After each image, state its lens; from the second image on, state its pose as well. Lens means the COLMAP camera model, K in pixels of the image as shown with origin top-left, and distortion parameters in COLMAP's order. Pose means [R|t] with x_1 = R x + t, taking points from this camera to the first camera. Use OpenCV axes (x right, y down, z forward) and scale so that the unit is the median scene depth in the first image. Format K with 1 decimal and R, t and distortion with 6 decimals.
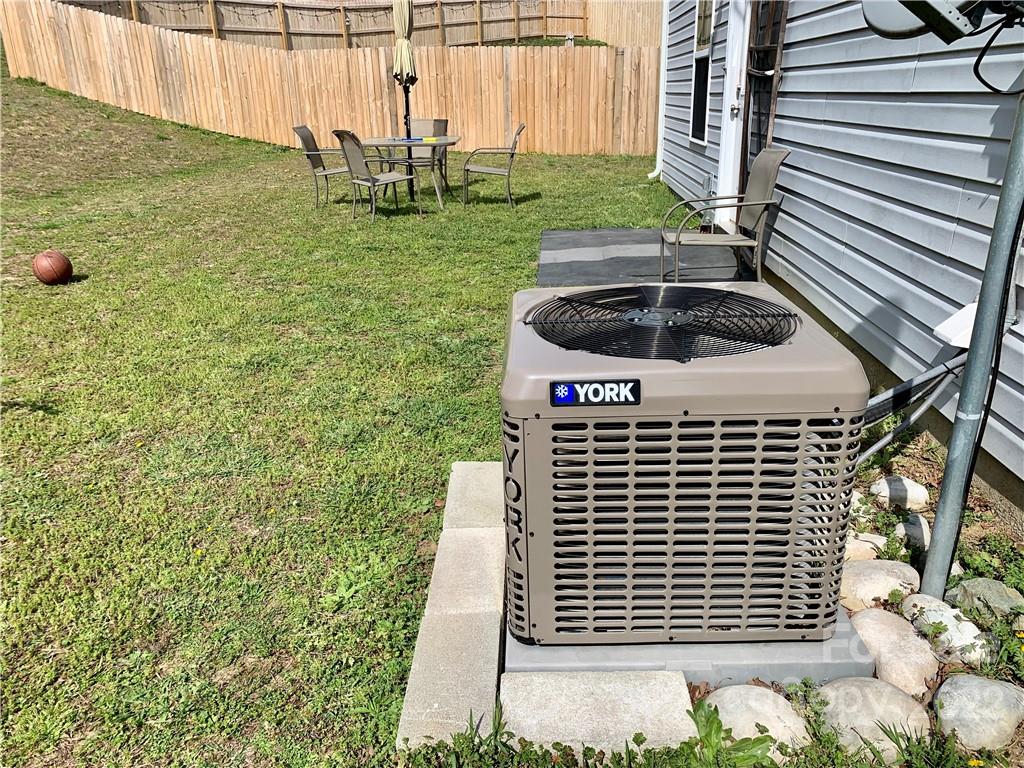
lens RADIAL K [[797.5, 0, 517.1], [0, 797.5, 382.5], [0, 0, 1]] dist [0.013024, 0.021213]
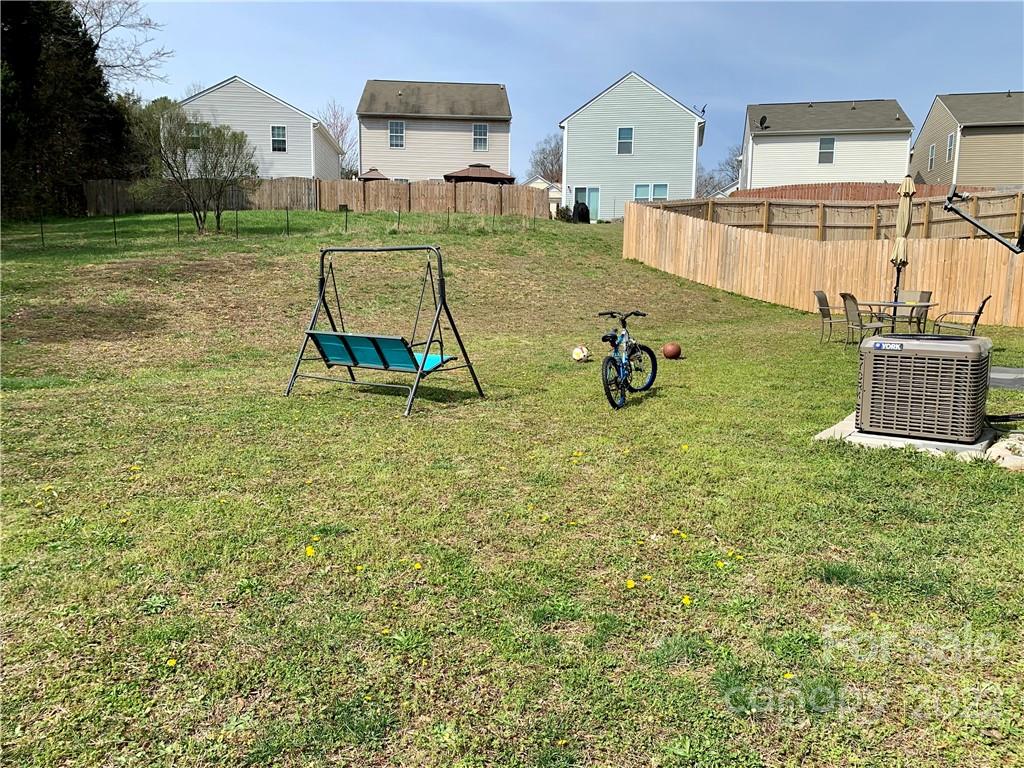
lens RADIAL K [[797.5, 0, 515.7], [0, 797.5, 383.9], [0, 0, 1]] dist [0.013024, 0.021213]
pose [[0.814209, 0.110327, -0.569992, 0.073151], [-0.226934, 0.964148, -0.137545, 0.095114], [0.534382, 0.241341, 0.810056, -0.248606]]
